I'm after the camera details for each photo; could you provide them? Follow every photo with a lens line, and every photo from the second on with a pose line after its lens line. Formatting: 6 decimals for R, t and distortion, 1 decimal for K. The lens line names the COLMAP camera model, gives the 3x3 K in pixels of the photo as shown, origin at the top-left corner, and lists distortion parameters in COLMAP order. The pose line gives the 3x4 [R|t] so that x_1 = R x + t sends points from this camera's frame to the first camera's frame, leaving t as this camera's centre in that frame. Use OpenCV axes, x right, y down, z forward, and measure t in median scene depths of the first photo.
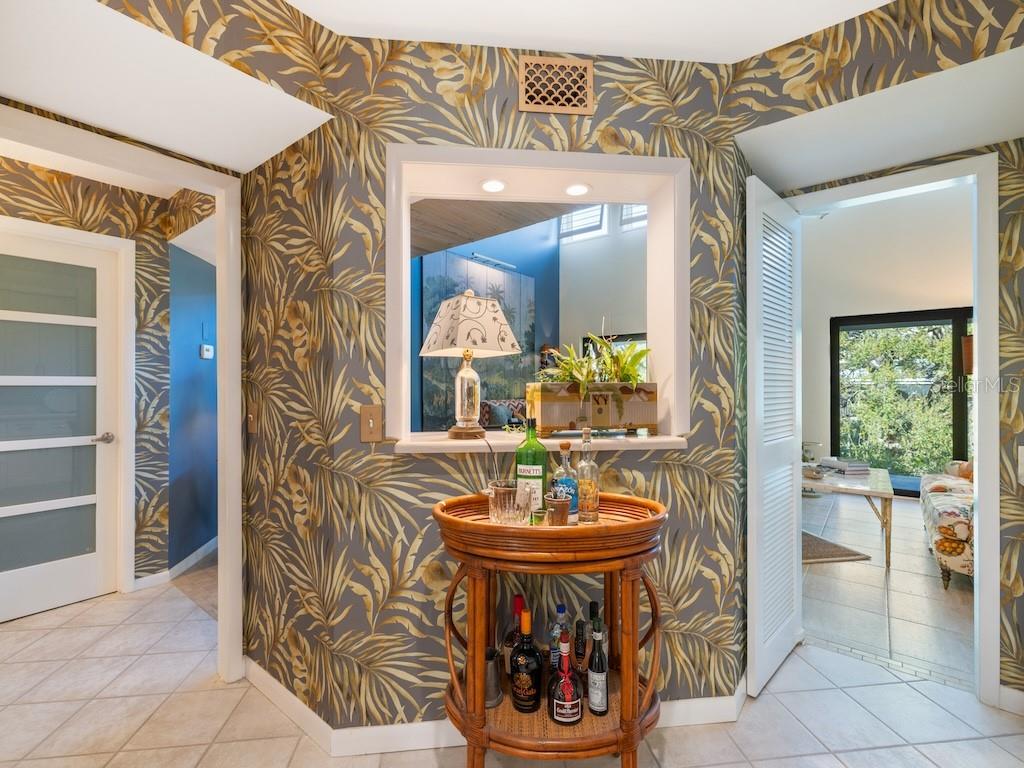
lens RADIAL K [[461.9, 0, 514.1], [0, 461.9, 381.7], [0, 0, 1]] dist [-0.001841, -0.000064]
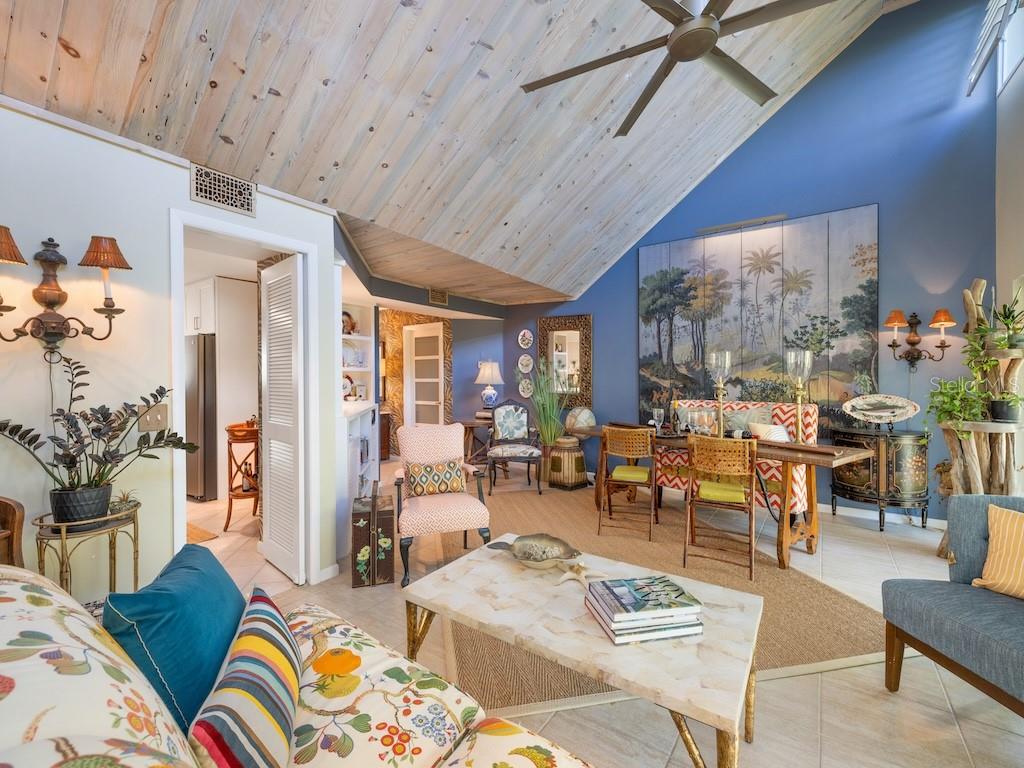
lens RADIAL K [[442.4, 0, 507.6], [0, 442.4, 381.1], [0, 0, 1]] dist [0.001093, 0.000092]
pose [[0.040363, 0.000552, -0.999185, 0.658601], [0.006799, 0.999977, 0.000827, 0.002382], [0.999162, -0.006827, 0.040358, 0.543621]]
